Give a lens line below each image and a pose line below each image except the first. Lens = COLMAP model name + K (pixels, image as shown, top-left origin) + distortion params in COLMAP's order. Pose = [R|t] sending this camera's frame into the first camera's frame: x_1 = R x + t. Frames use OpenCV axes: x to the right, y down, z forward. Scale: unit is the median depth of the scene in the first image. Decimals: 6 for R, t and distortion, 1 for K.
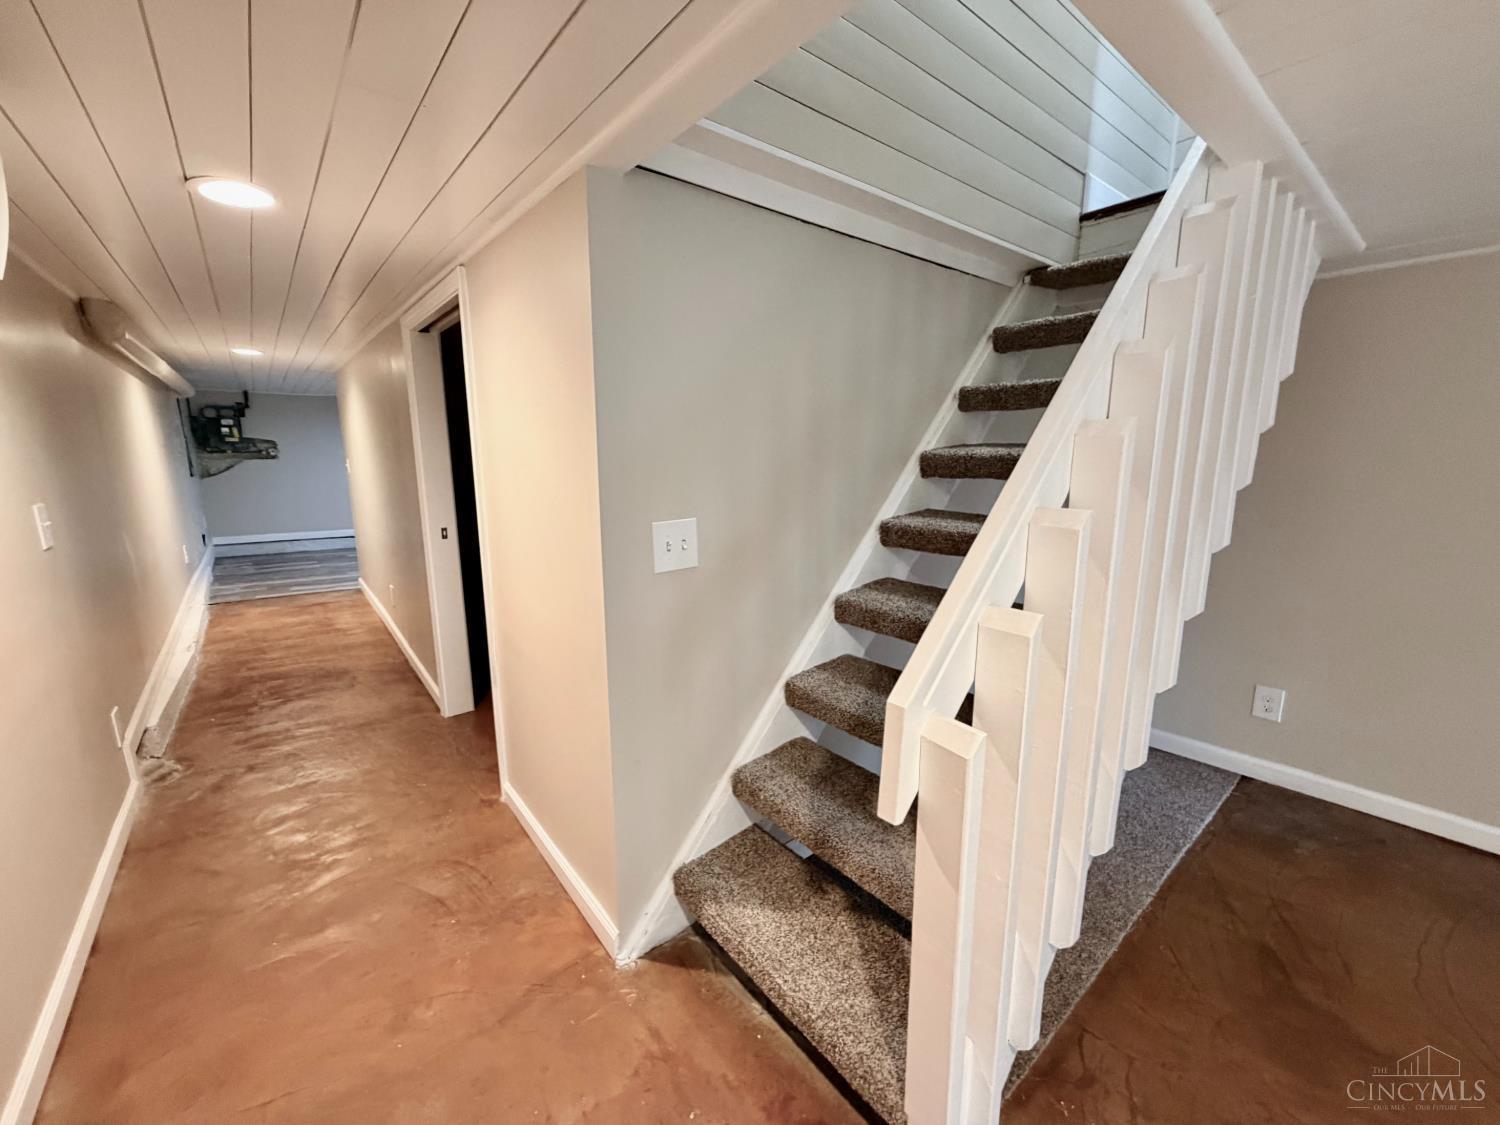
lens RADIAL K [[596.9, 0, 750.0], [0, 596.9, 562.5], [0, 0, 1]] dist [0.000629, 0.000414]
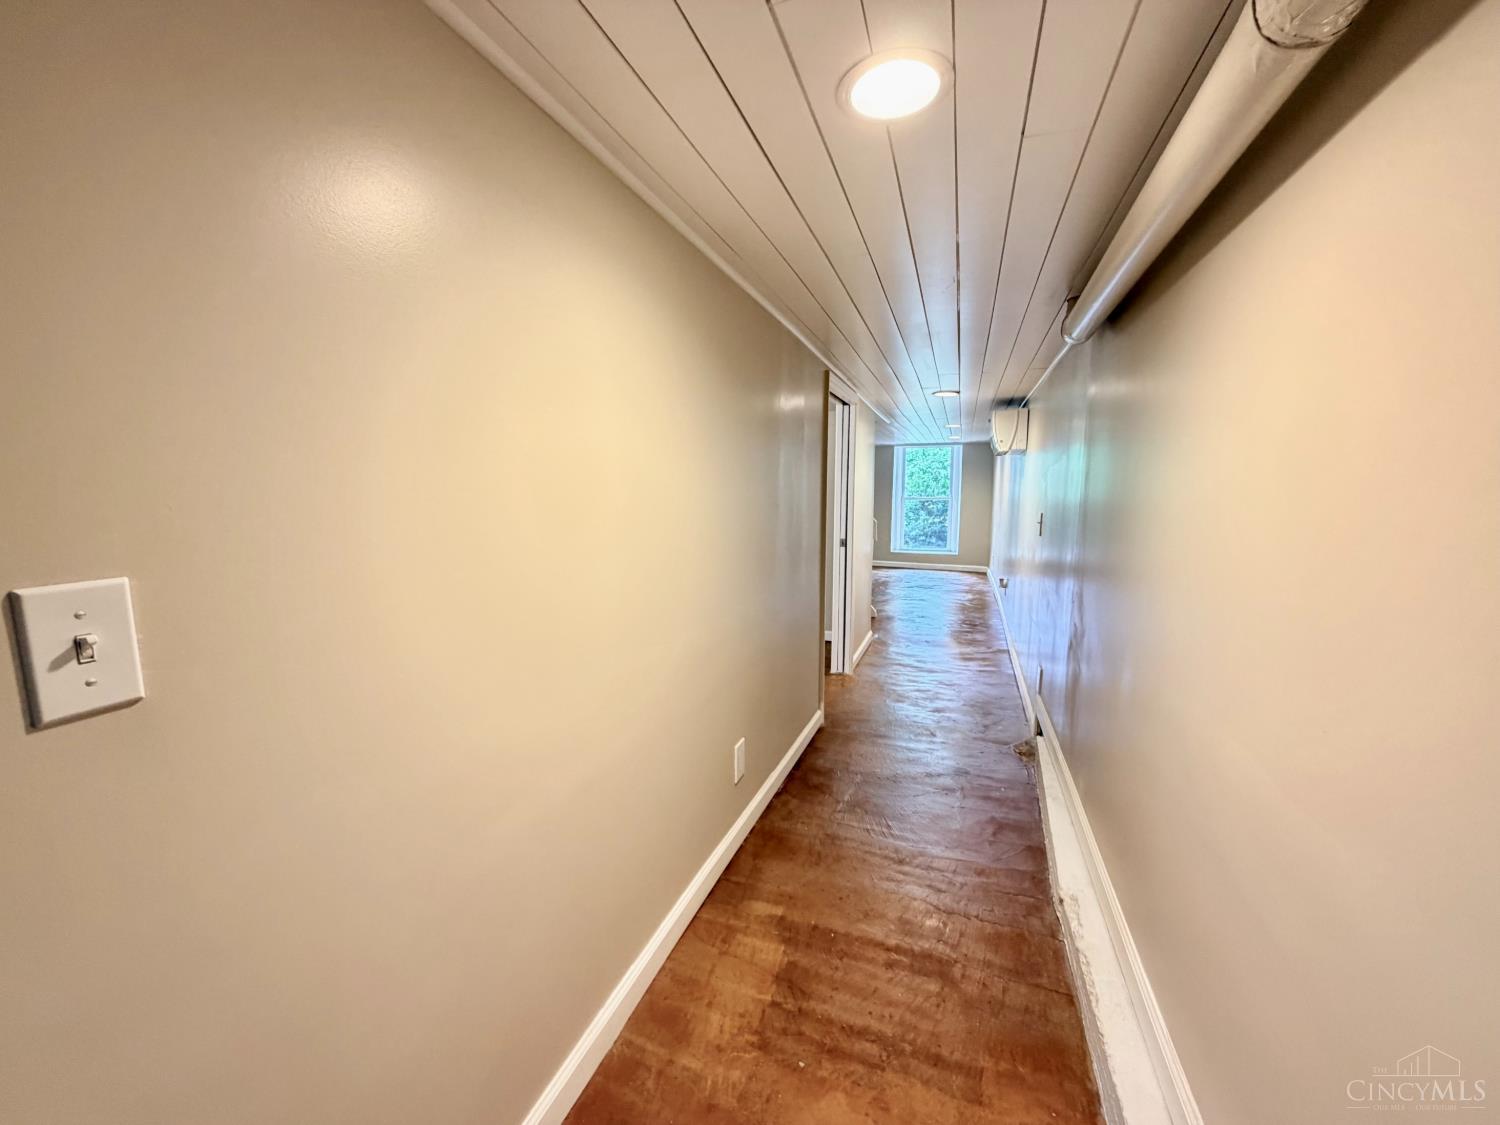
lens RADIAL K [[596.9, 0, 750.0], [0, 596.9, 562.5], [0, 0, 1]] dist [0.000629, 0.000414]
pose [[-0.523259, -0.109353, 0.845129, -1.819719], [0.149714, 0.964511, 0.217495, -0.396743], [-0.838919, 0.240334, -0.488317, 2.143227]]
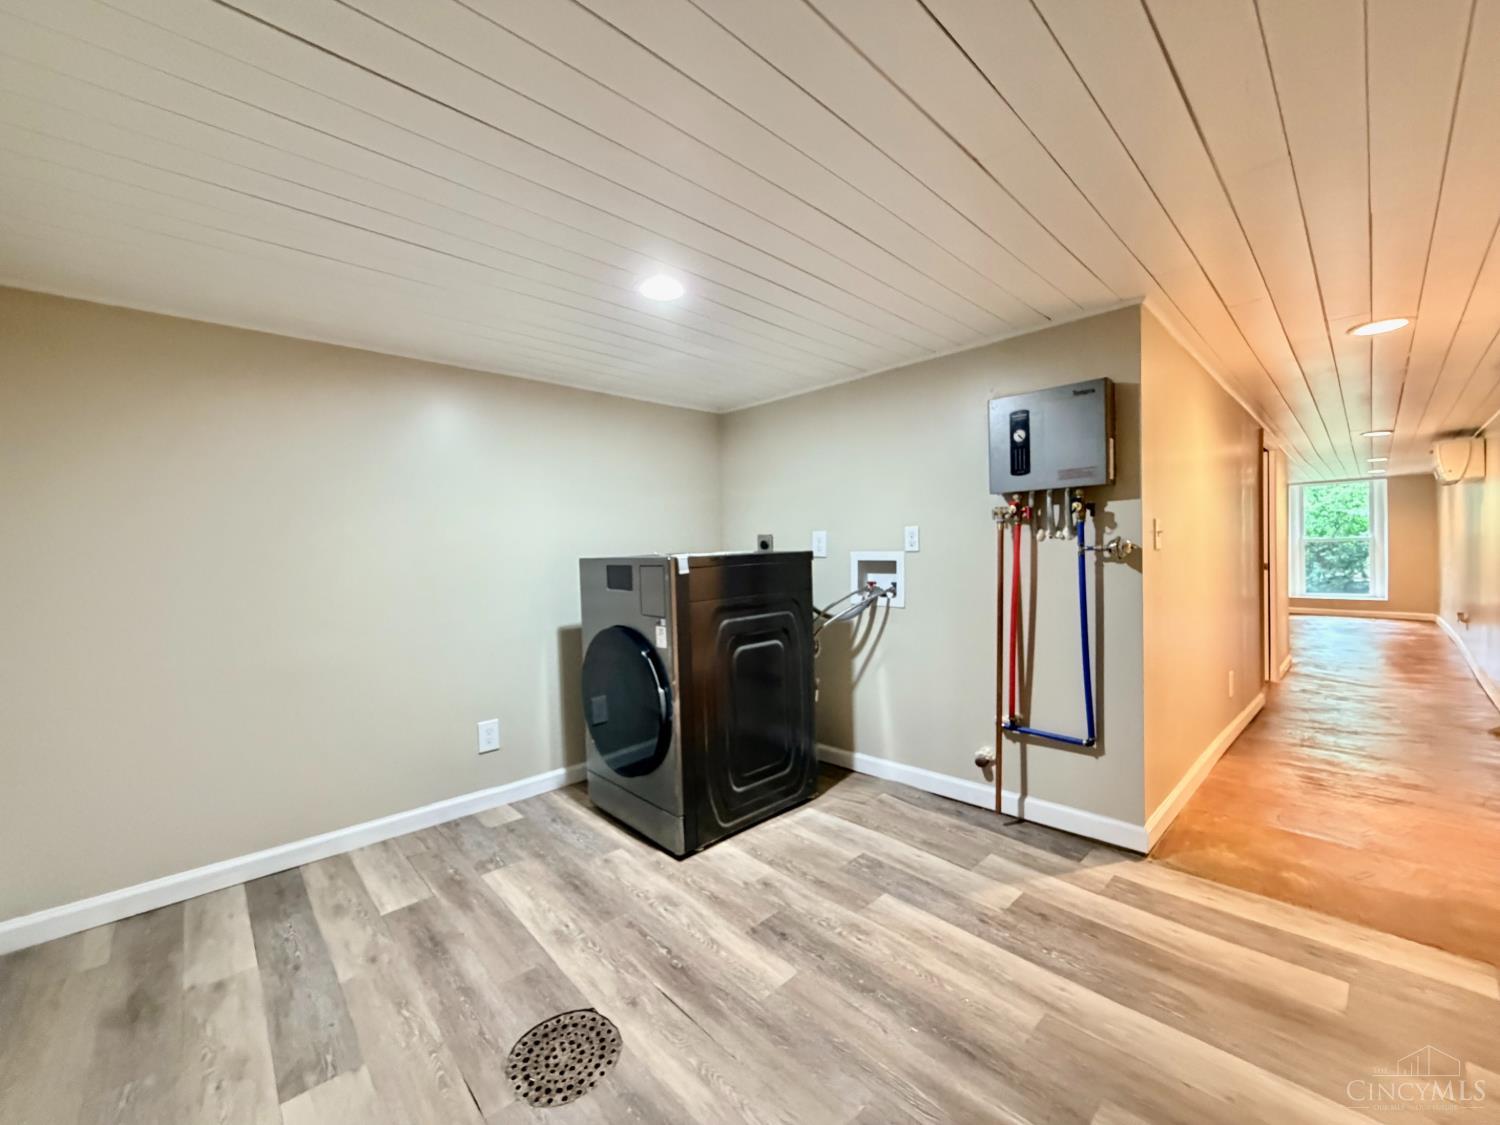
lens RADIAL K [[596.9, 0, 750.0], [0, 596.9, 562.5], [0, 0, 1]] dist [0.000629, 0.000414]
pose [[-0.083969, -0.016097, 0.996338, -2.407026], [0.200349, 0.979179, 0.032705, -0.471033], [-0.976120, 0.202361, -0.078996, 2.978958]]
